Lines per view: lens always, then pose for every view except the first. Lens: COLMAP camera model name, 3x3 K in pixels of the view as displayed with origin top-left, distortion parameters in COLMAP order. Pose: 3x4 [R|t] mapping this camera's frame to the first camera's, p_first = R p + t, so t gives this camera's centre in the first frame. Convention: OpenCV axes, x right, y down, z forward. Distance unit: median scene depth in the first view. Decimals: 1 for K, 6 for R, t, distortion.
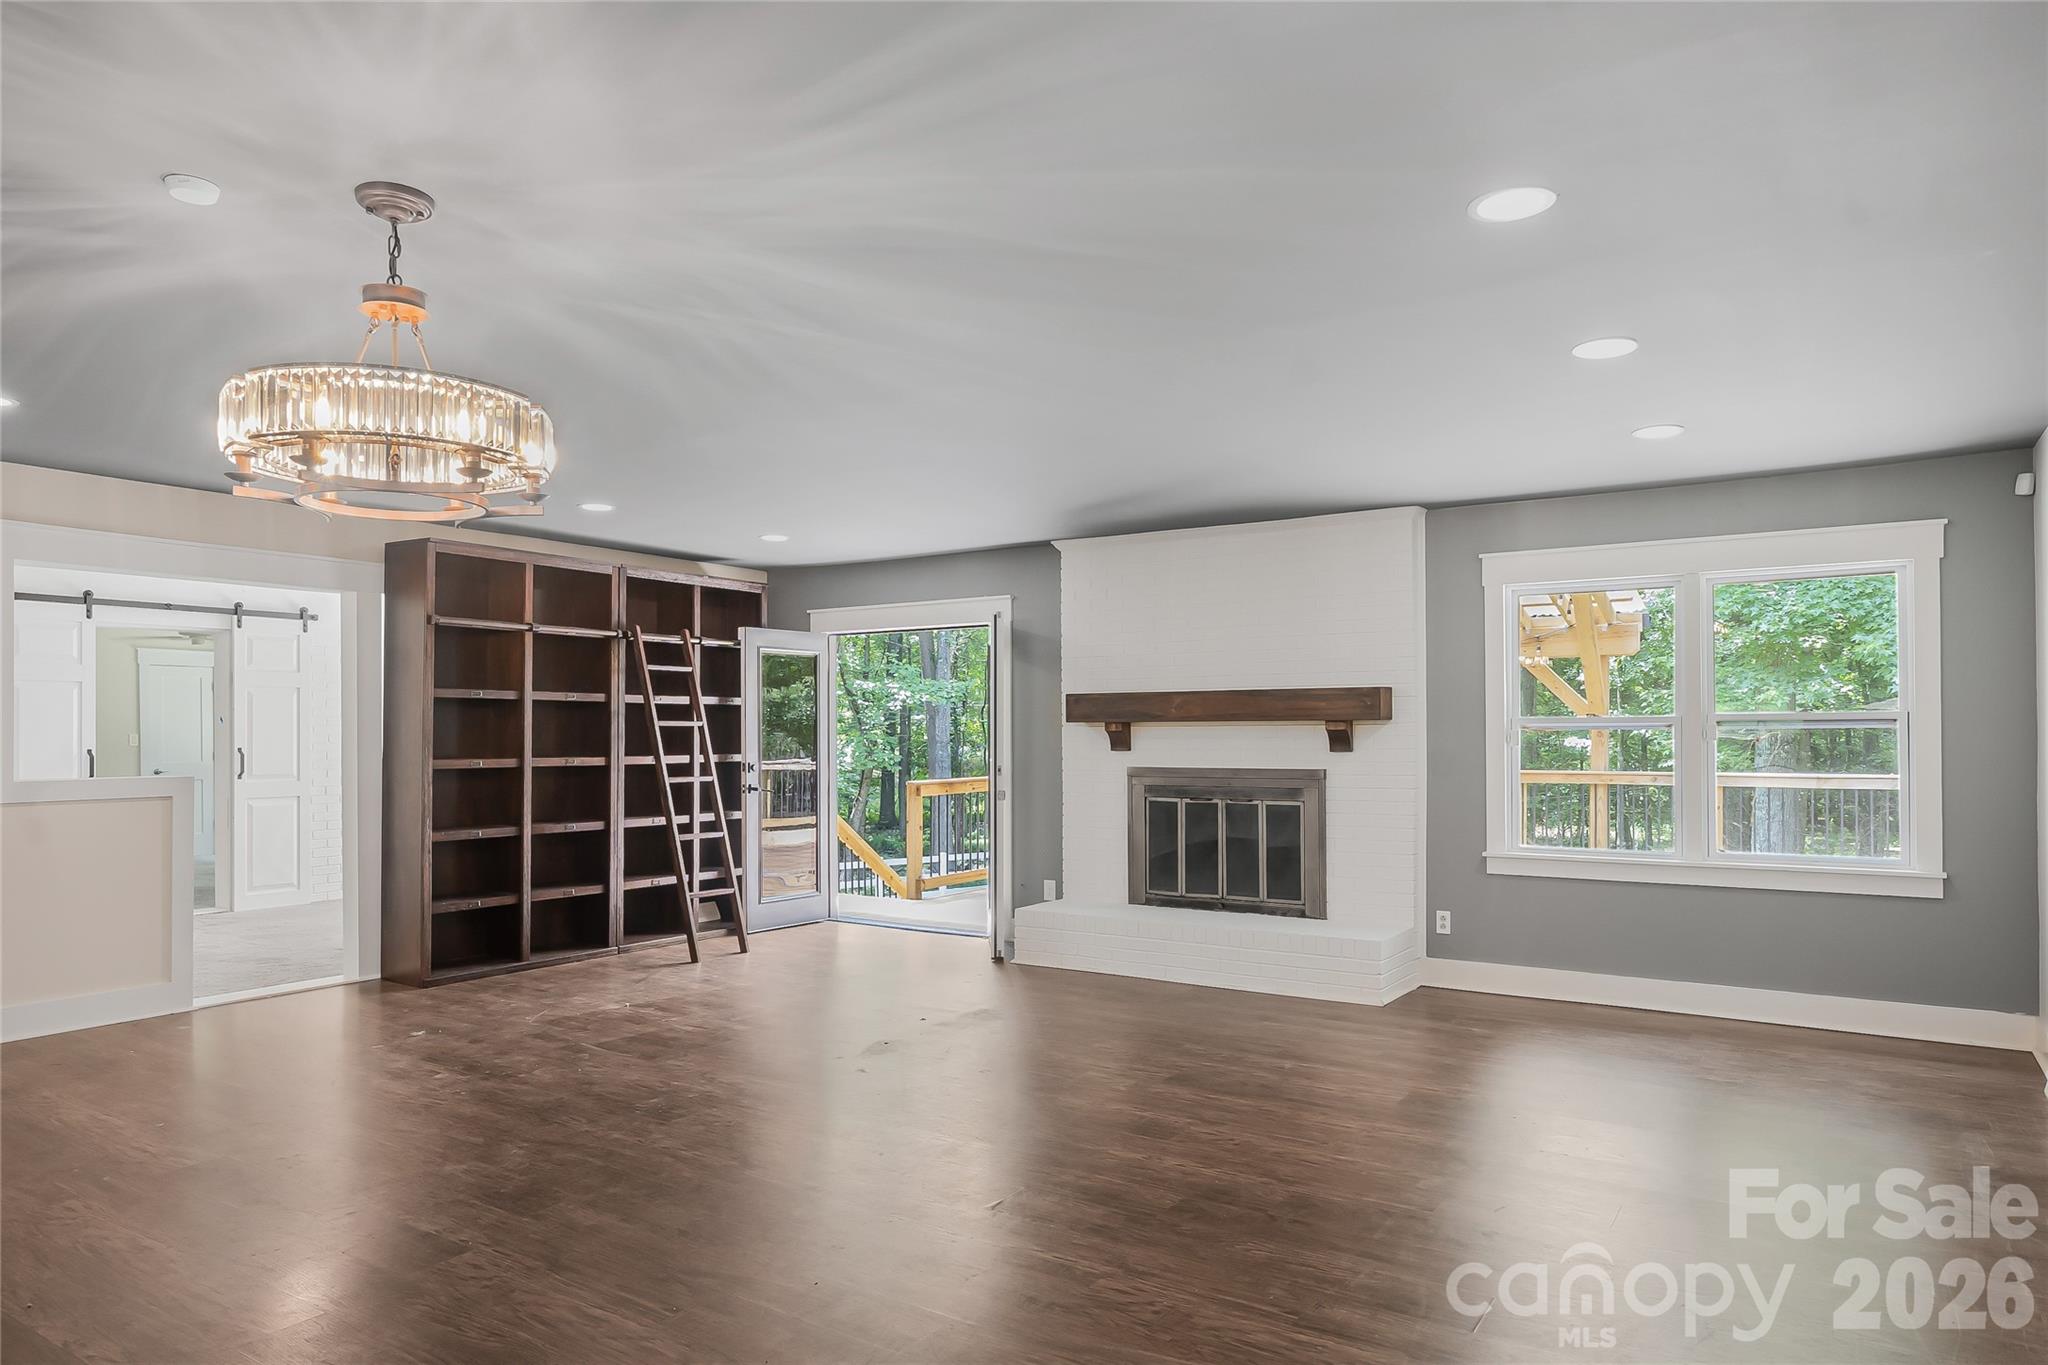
lens RADIAL K [[1195.3, 0, 1024.0], [0, 1195.3, 682.5], [0, 0, 1]] dist [-0.001688, 0.000195]
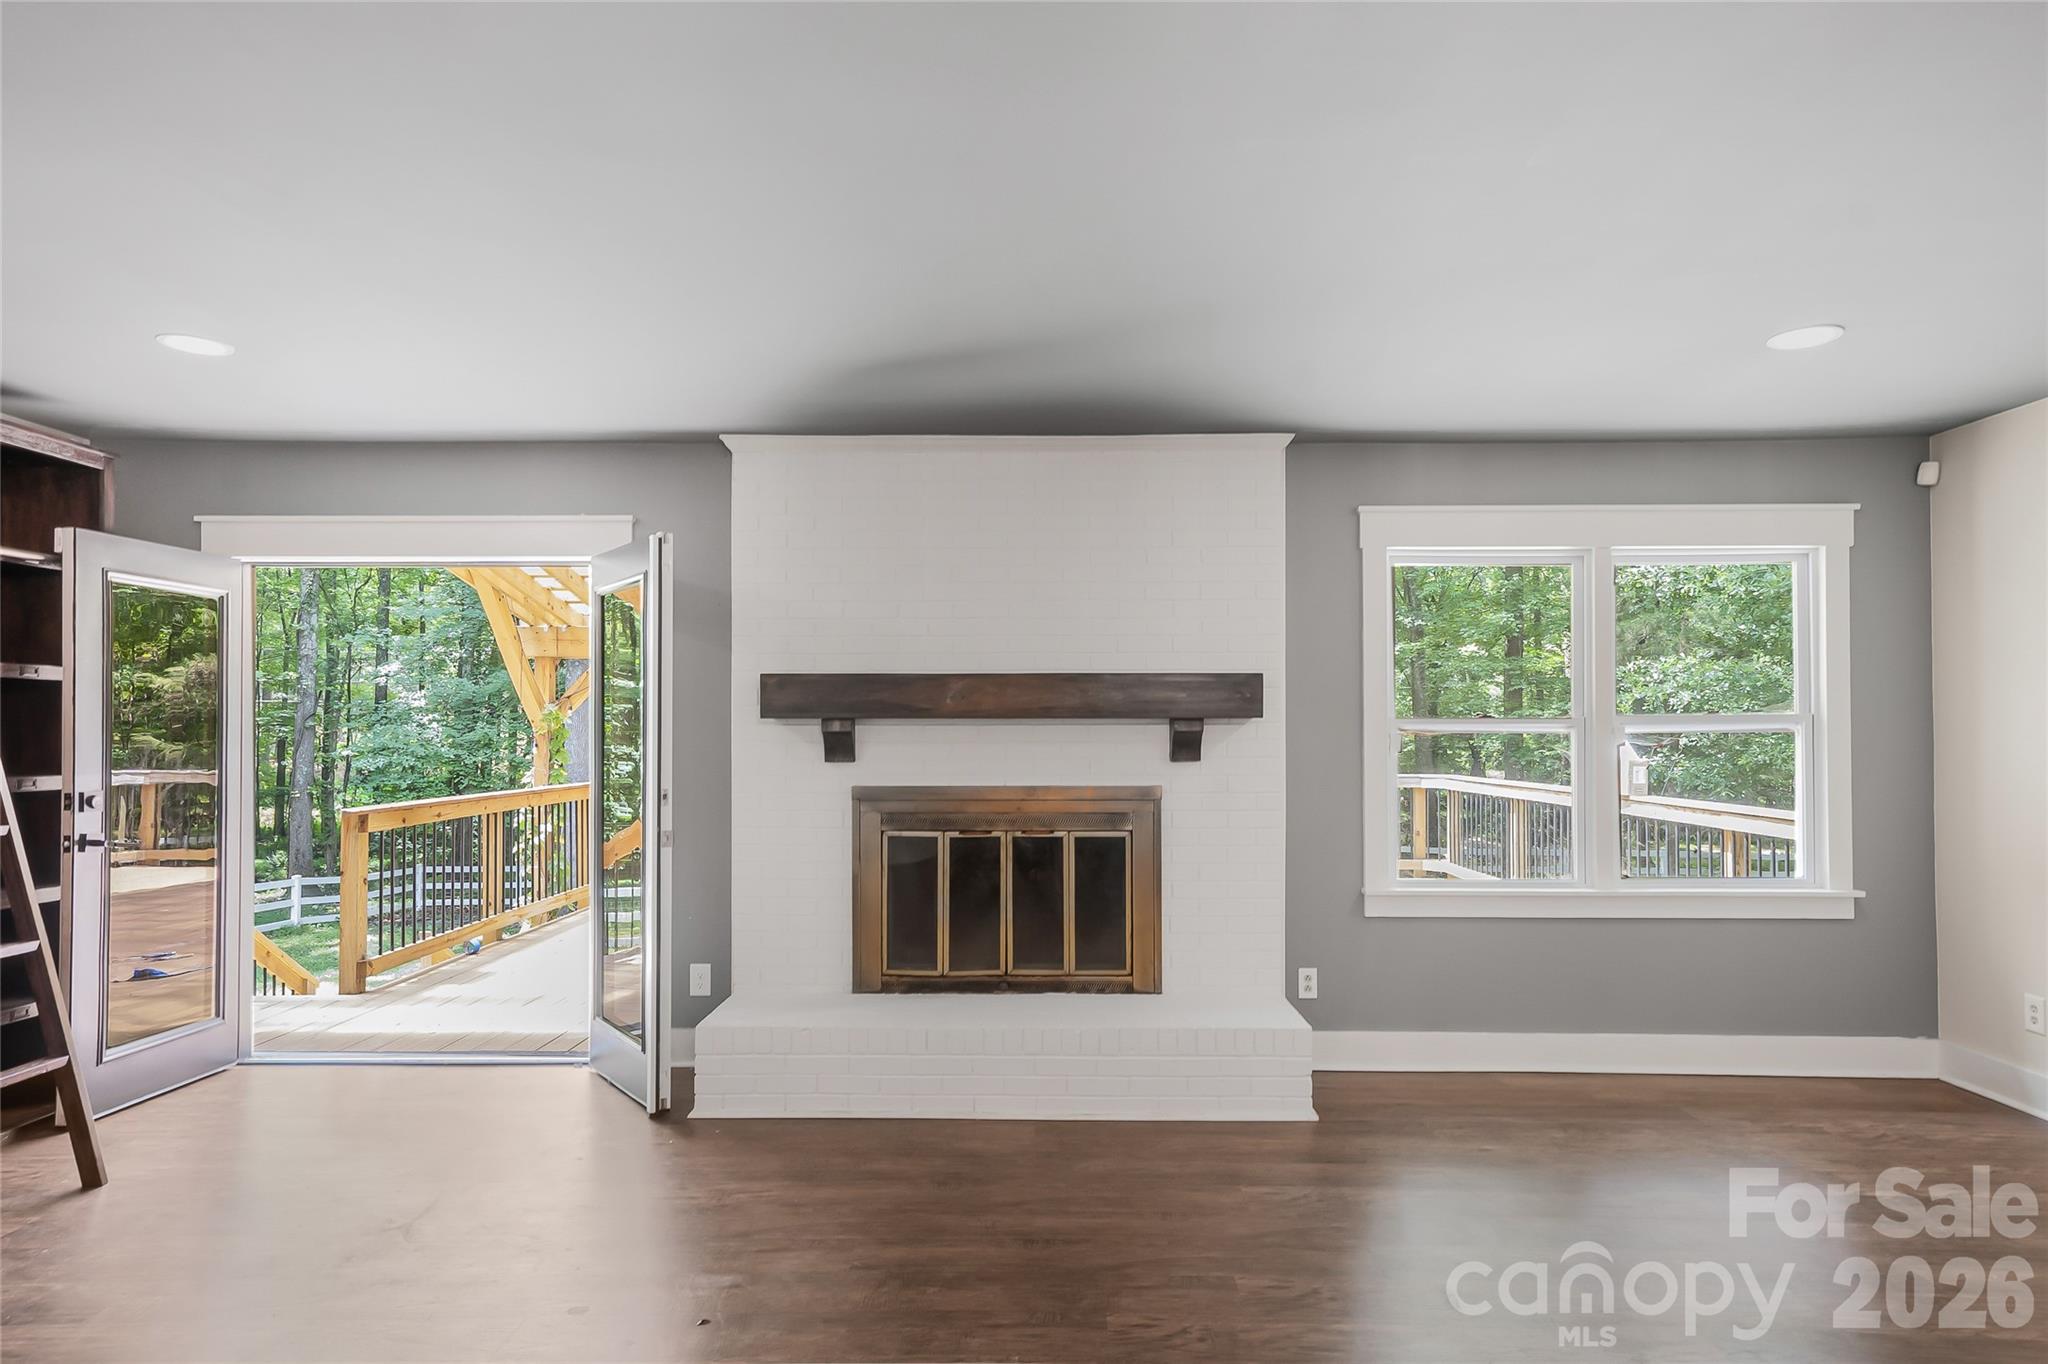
lens RADIAL K [[1157.3, 0, 1025.2], [0, 1157.3, 702.0], [0, 0, 1]] dist [0.020043, -0.000372]
pose [[0.850437, 0.014757, 0.525871, -0.175339], [-0.024202, 0.999646, 0.011087, 0.014950], [-0.525521, -0.022156, 0.850492, 0.416723]]
